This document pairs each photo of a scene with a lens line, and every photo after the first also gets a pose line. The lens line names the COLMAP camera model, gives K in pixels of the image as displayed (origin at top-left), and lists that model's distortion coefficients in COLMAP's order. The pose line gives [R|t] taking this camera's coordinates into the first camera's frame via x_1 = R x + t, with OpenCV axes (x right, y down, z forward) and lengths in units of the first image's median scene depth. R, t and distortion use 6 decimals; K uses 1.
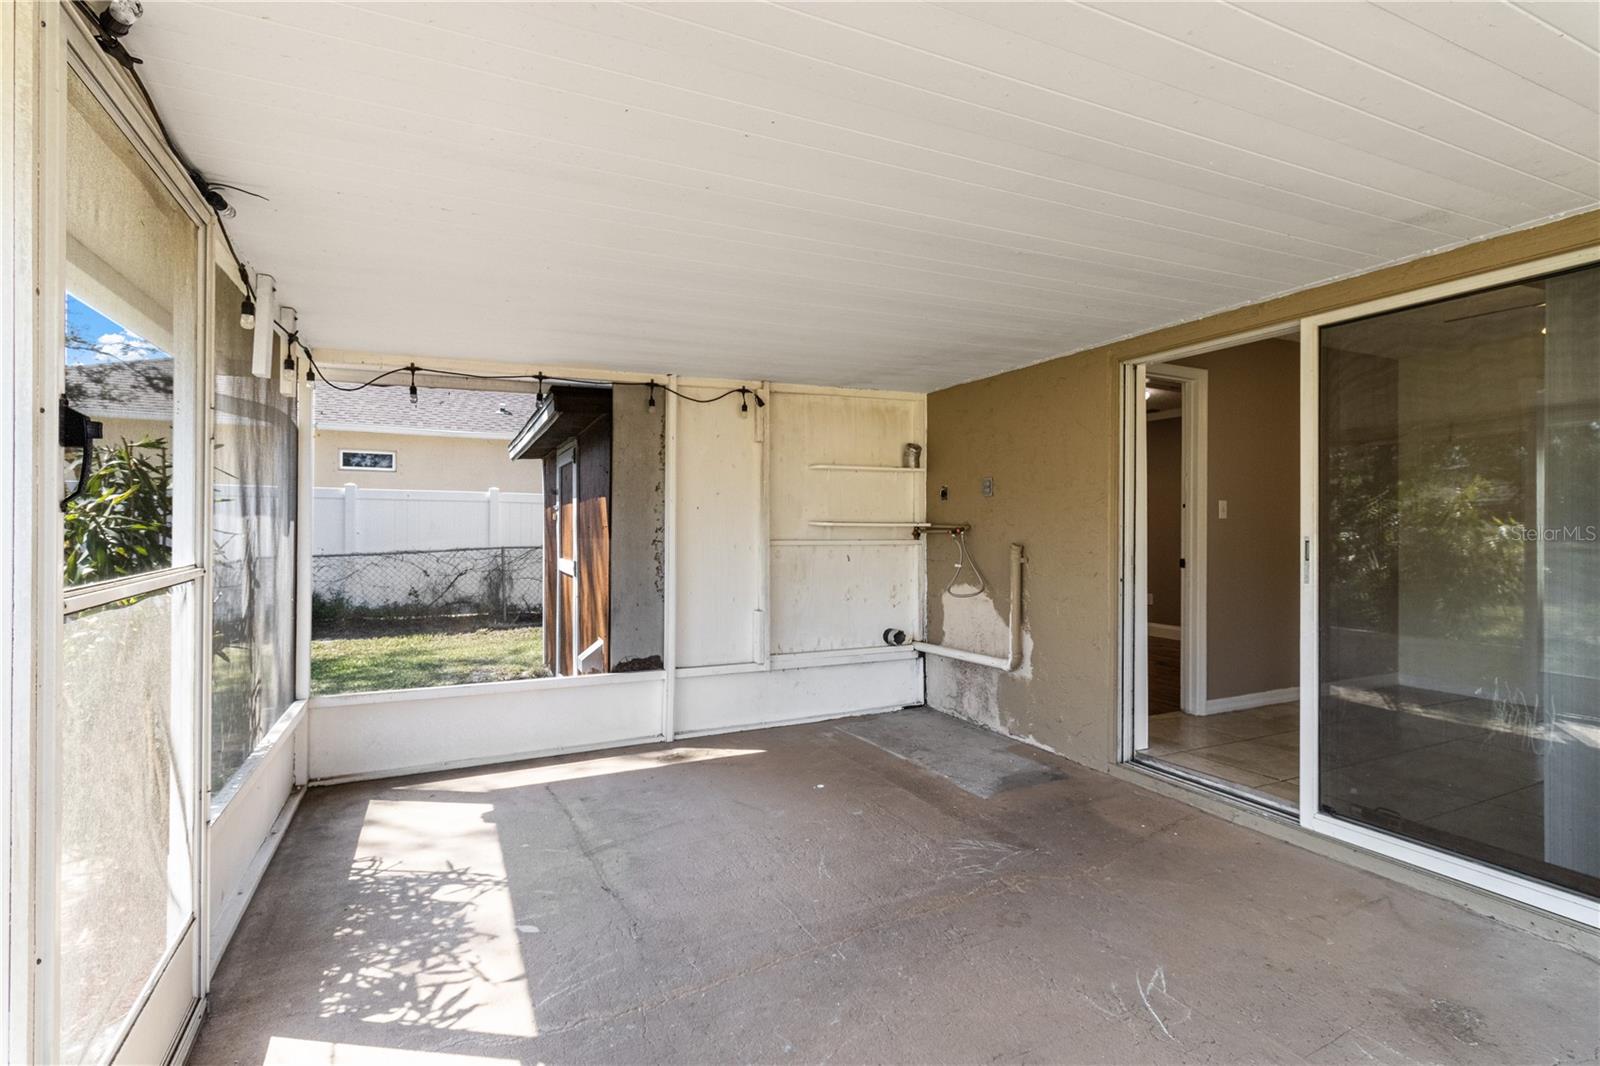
lens RADIAL K [[742.9, 0, 806.0], [0, 742.9, 534.5], [0, 0, 1]] dist [0.004076, -0.000027]
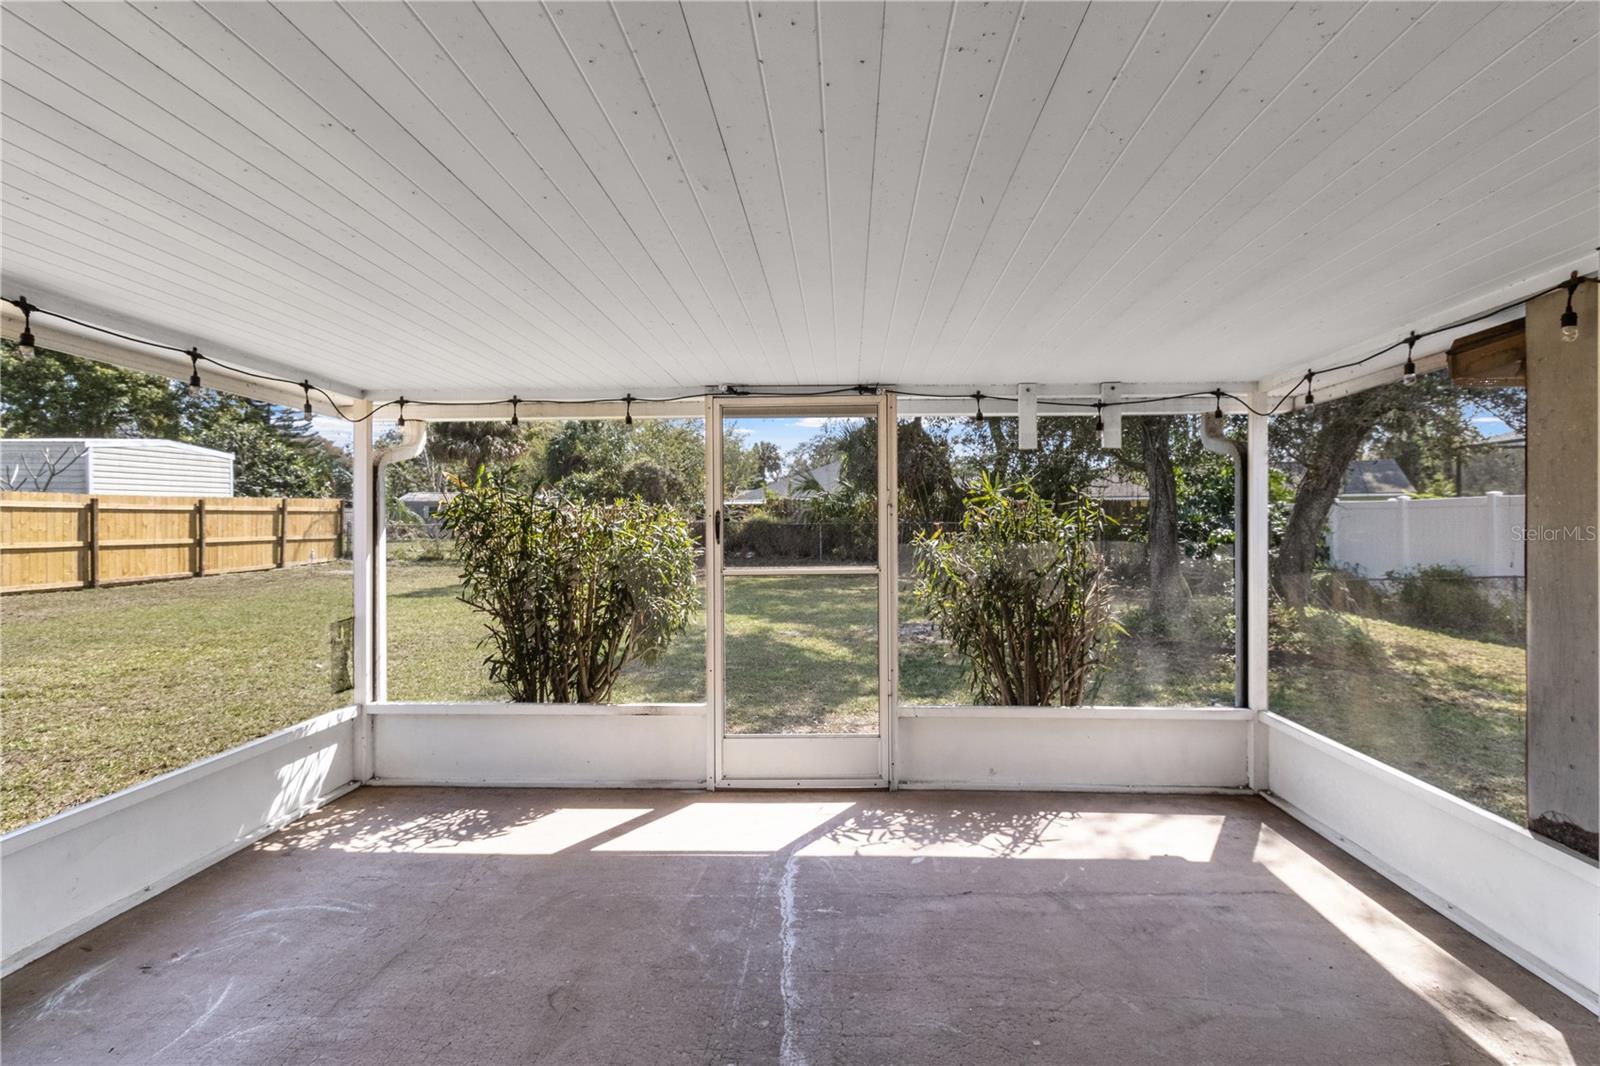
lens RADIAL K [[742.9, 0, 811.3], [0, 742.9, 526.2], [0, 0, 1]] dist [0.004076, -0.000027]
pose [[-0.491016, 0.004188, -0.871140, 0.822659], [0.003757, 0.999989, 0.002689, -0.067436], [0.871142, -0.001953, -0.491027, 1.391897]]
